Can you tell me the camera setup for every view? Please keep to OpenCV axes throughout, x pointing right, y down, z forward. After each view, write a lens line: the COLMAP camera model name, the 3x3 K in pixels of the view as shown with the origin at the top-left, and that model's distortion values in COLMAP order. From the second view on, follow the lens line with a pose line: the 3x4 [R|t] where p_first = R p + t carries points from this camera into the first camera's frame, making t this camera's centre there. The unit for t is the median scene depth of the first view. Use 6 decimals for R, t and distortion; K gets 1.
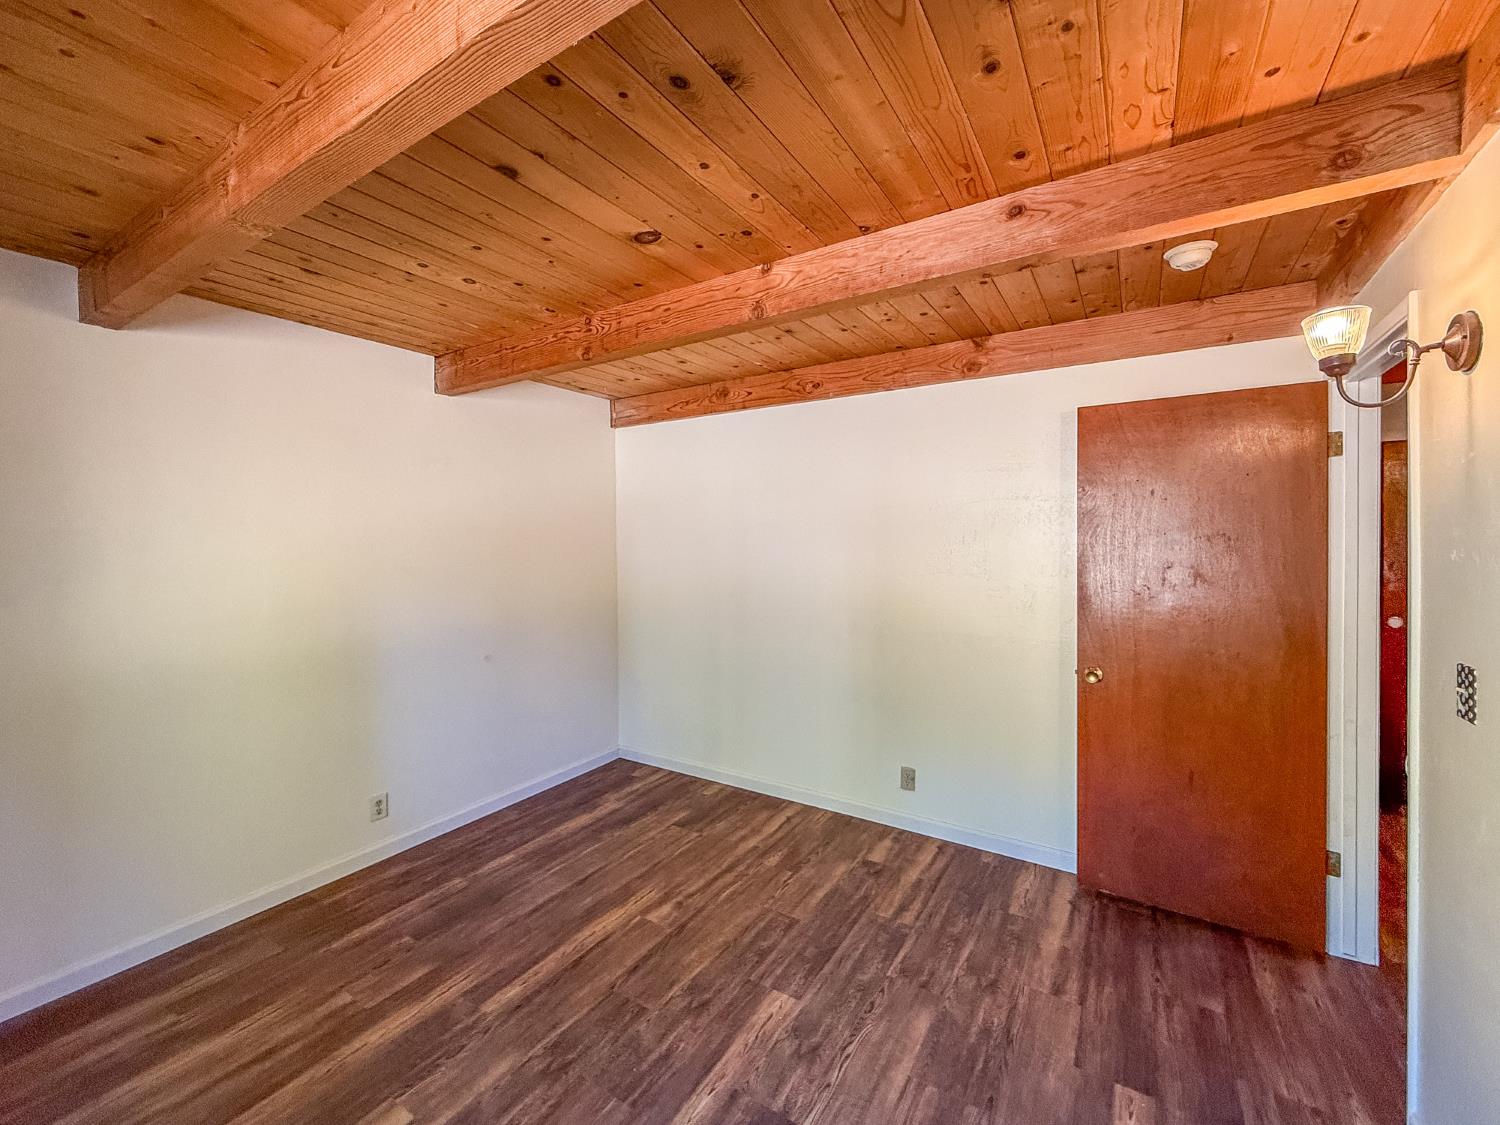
lens RADIAL K [[620.1, 0, 750.0], [0, 620.1, 562.5], [0, 0, 1]] dist [0.000510, -0.000074]
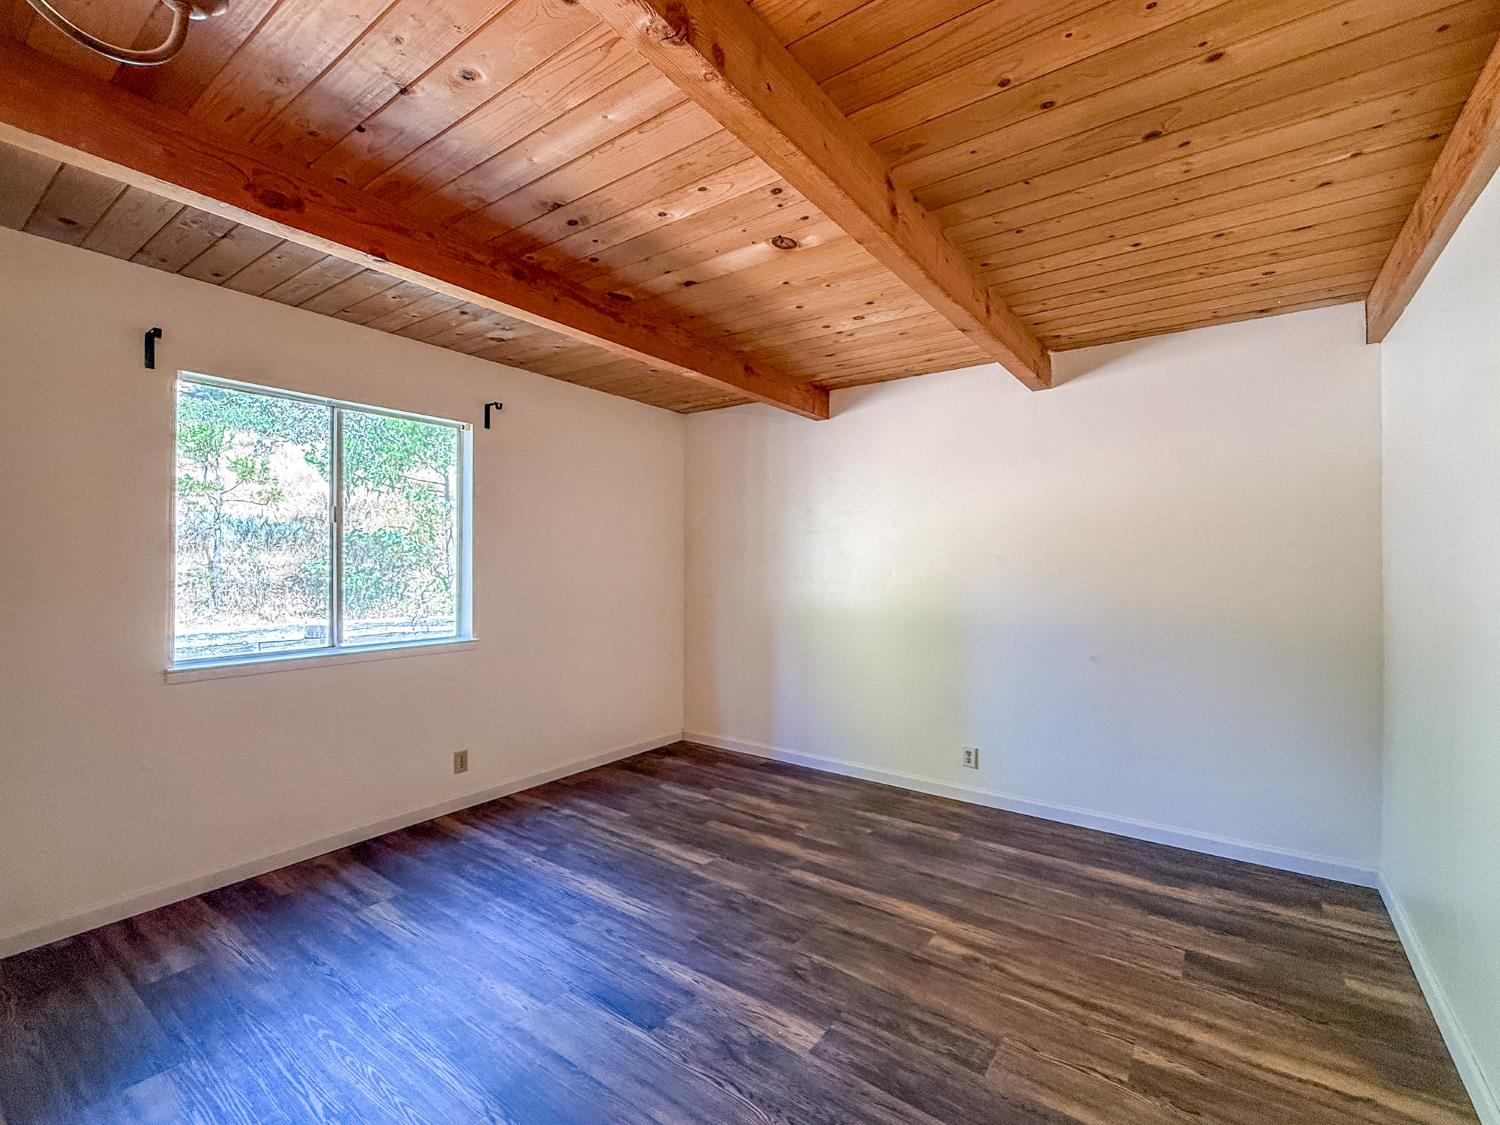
lens RADIAL K [[607.1, 0, 750.7], [0, 607.1, 577.5], [0, 0, 1]] dist [-0.000437, -0.000036]
pose [[-0.017113, 0.034923, -0.999243, 0.667623], [-0.040207, 0.998557, 0.035587, 0.029625], [0.999045, 0.040786, -0.015684, 0.690255]]
